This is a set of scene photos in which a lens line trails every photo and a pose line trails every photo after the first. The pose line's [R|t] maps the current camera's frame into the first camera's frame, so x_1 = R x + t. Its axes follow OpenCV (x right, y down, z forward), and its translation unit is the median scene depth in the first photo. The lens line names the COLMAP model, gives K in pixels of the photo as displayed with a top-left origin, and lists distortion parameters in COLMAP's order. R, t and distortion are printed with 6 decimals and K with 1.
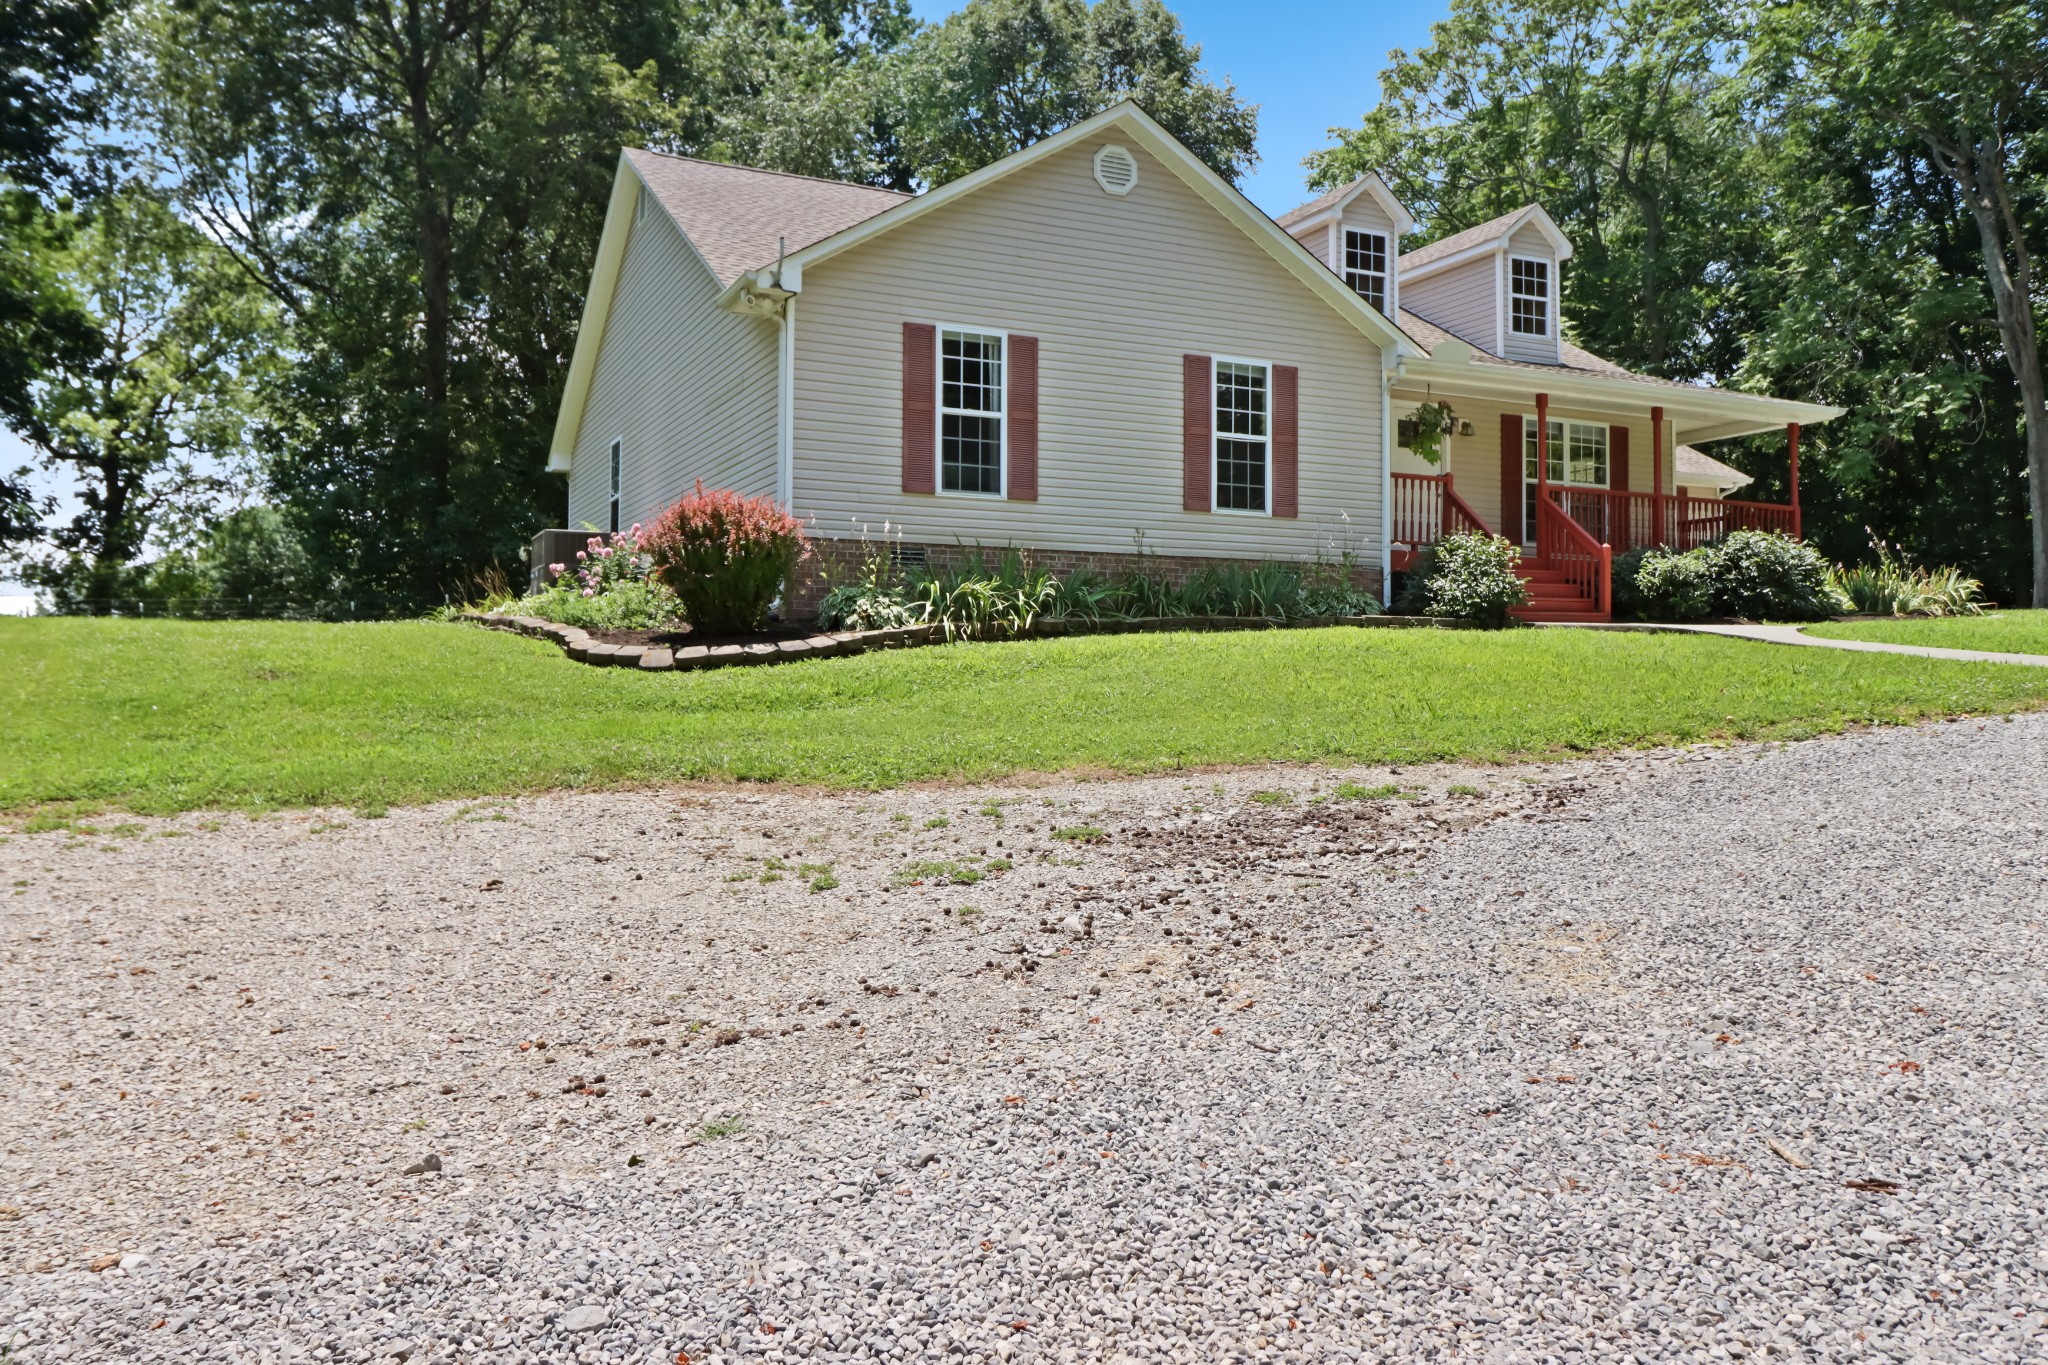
lens RADIAL K [[1539.6, 0, 1030.0], [0, 1539.6, 633.2], [0, 0, 1]] dist [0.021234, -0.005323]
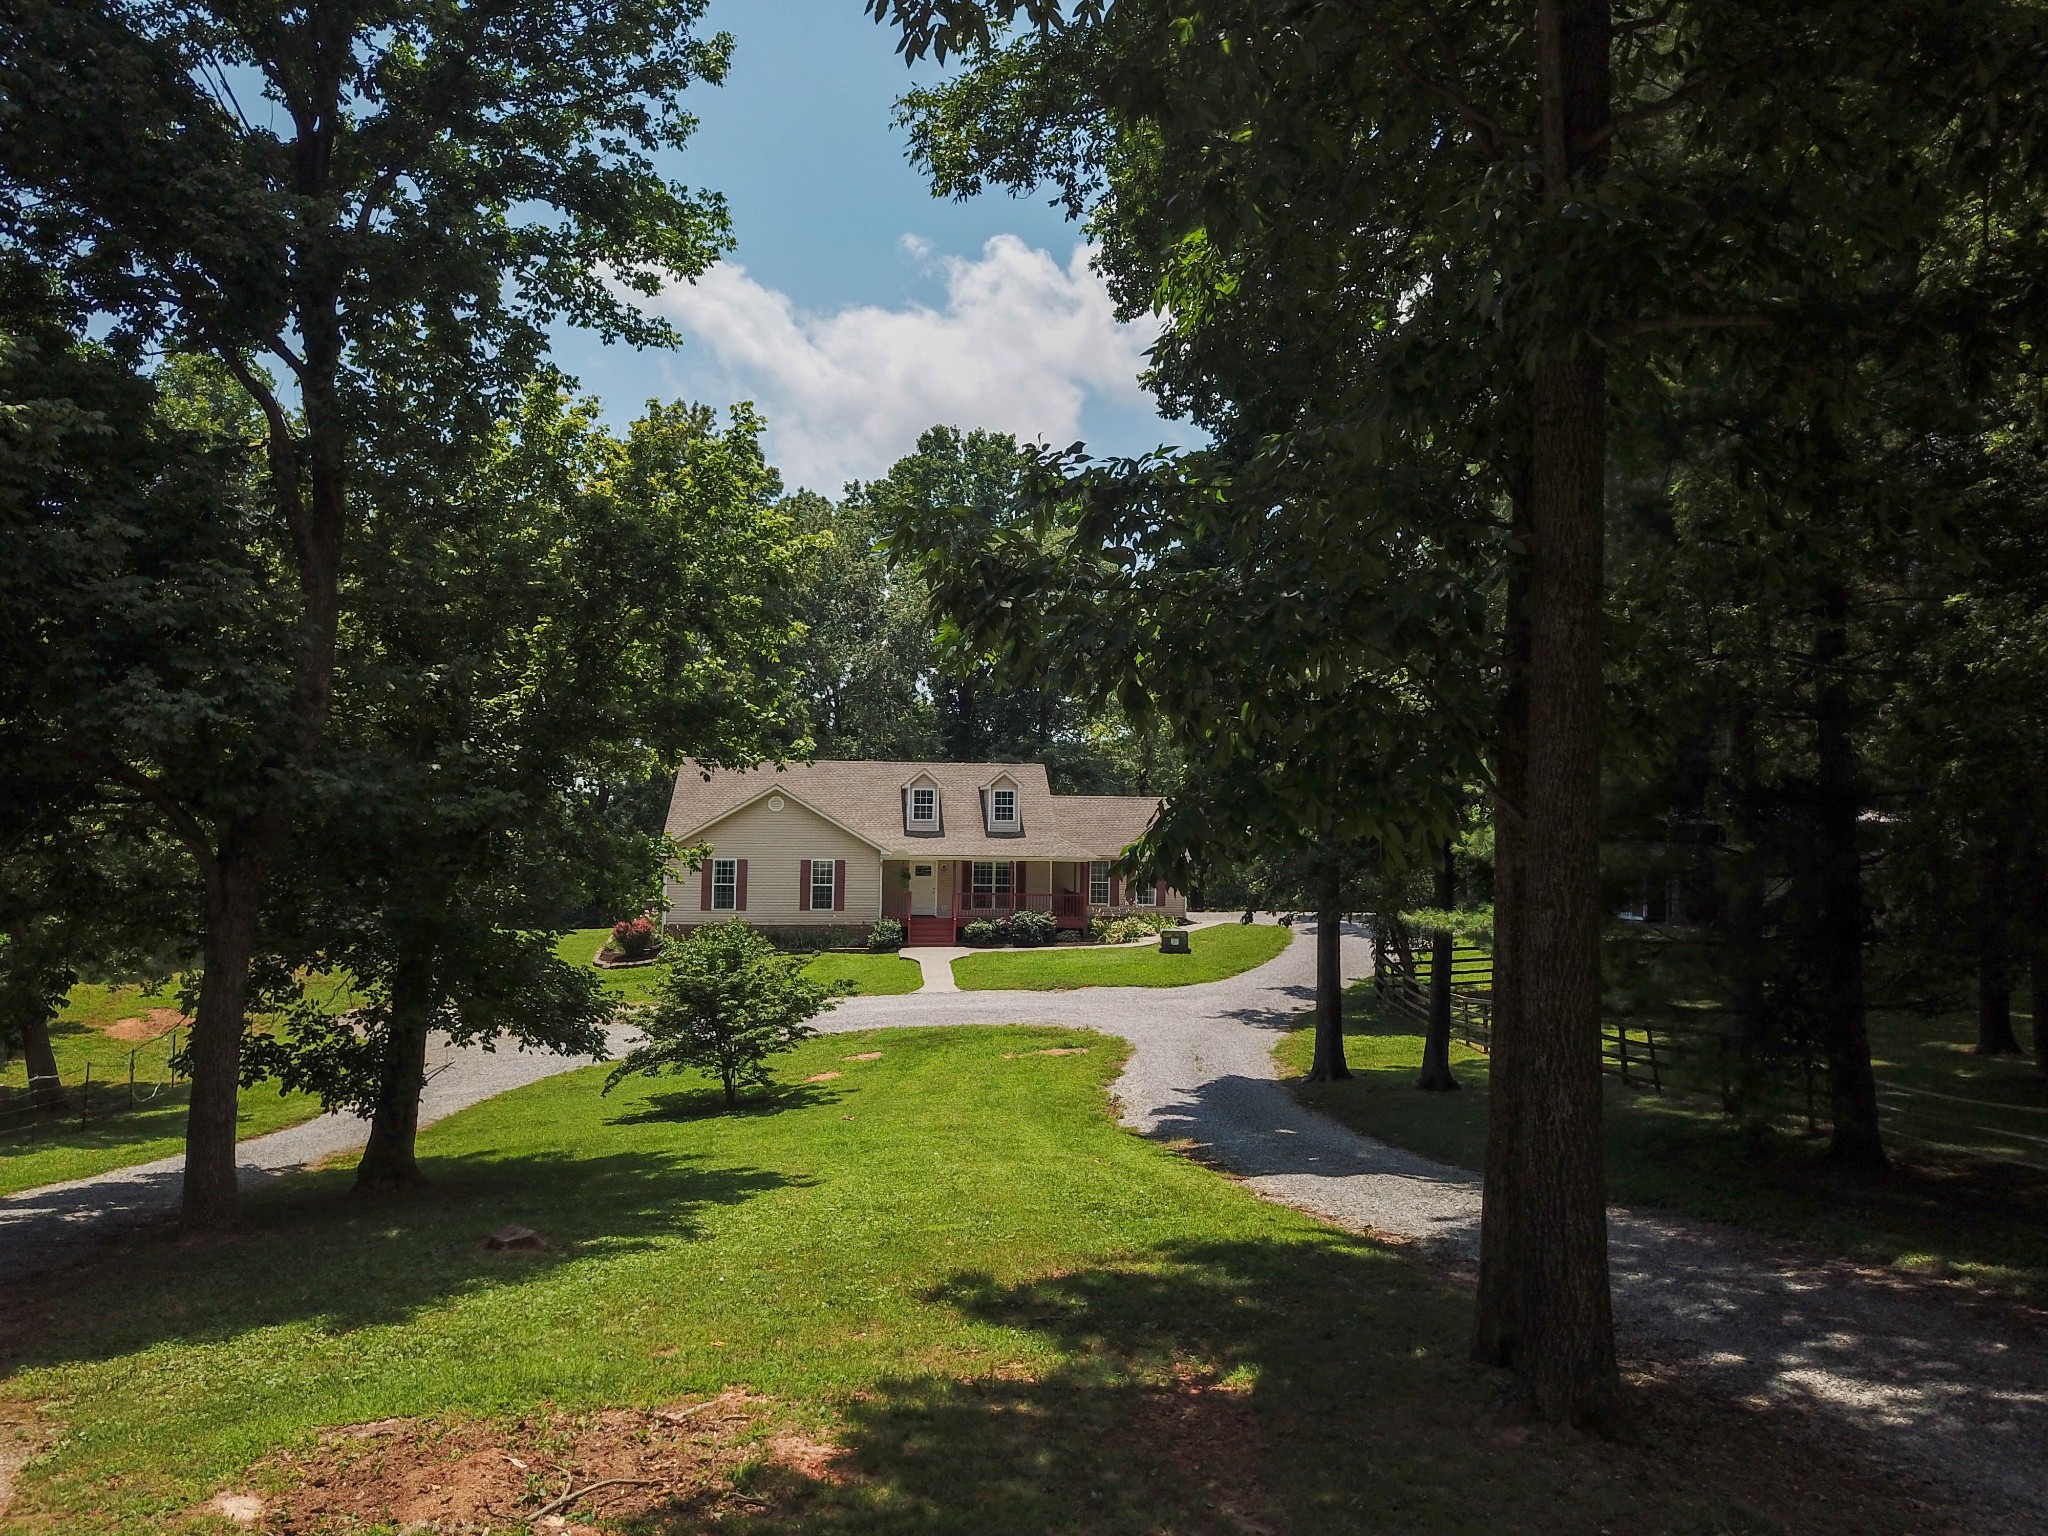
lens RADIAL K [[1601.2, 0, 1037.2], [0, 1601.2, 764.2], [0, 0, 1]] dist [0.063867, -0.060332]
pose [[0.943194, -0.005320, -0.332200, 1.653724], [0.003864, 0.999980, -0.005044, -0.360564], [0.332220, 0.003474, 0.943195, -1.935083]]
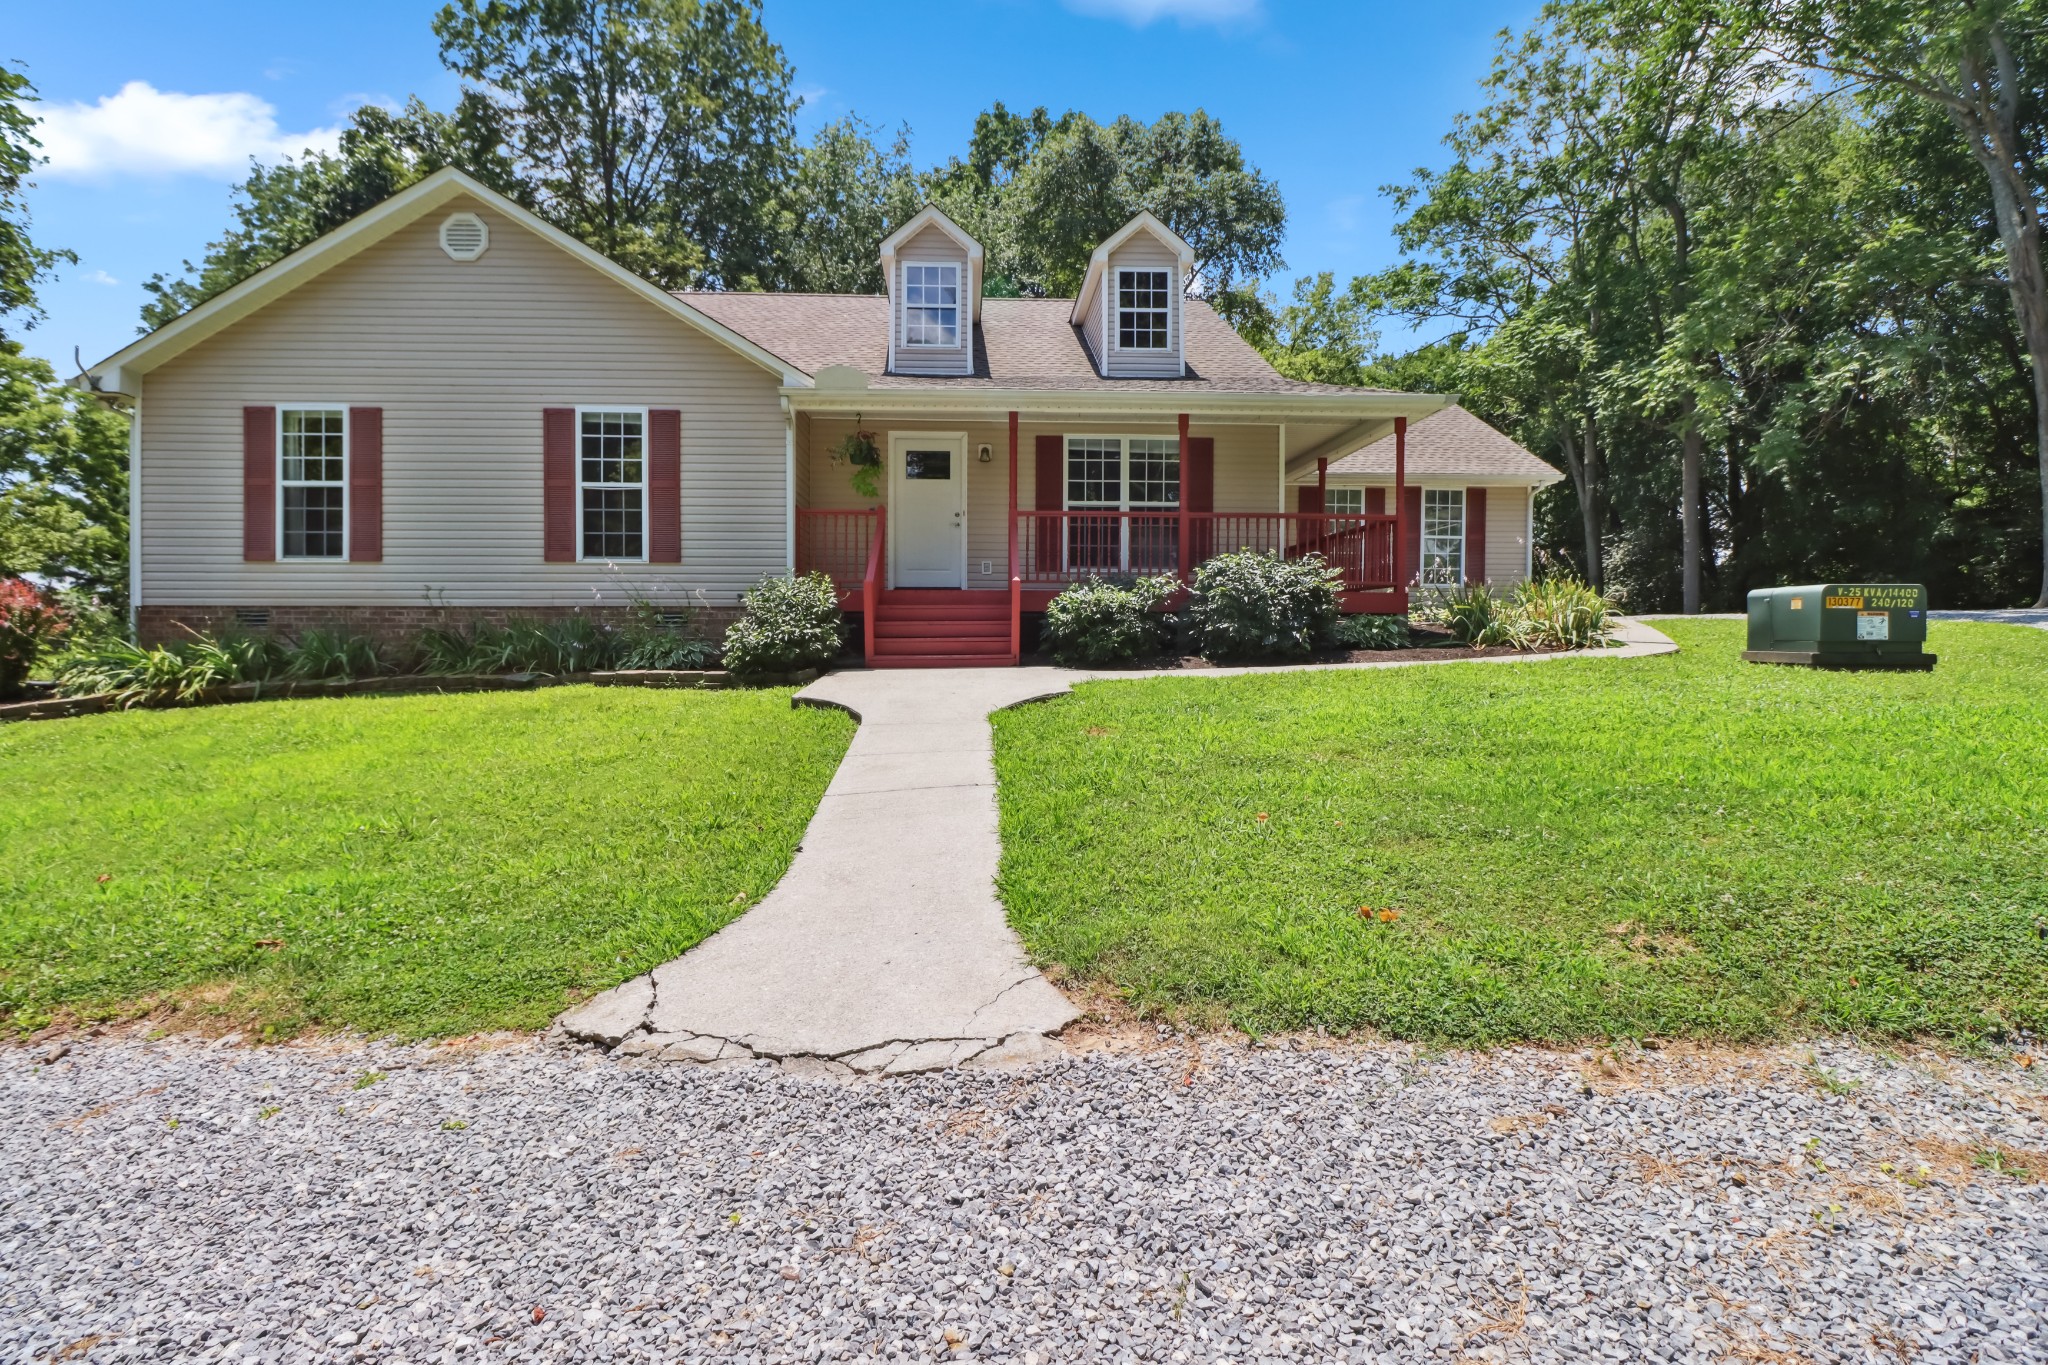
lens RADIAL K [[961.8, 0, 1008.1], [0, 961.8, 657.5], [0, 0, 1]] dist [-0.004989, -0.005884]
pose [[0.916947, 0.005579, -0.398969, 0.645152], [0.017513, 0.998376, 0.054212, -0.045260], [0.398624, -0.056697, 0.915360, 0.534072]]
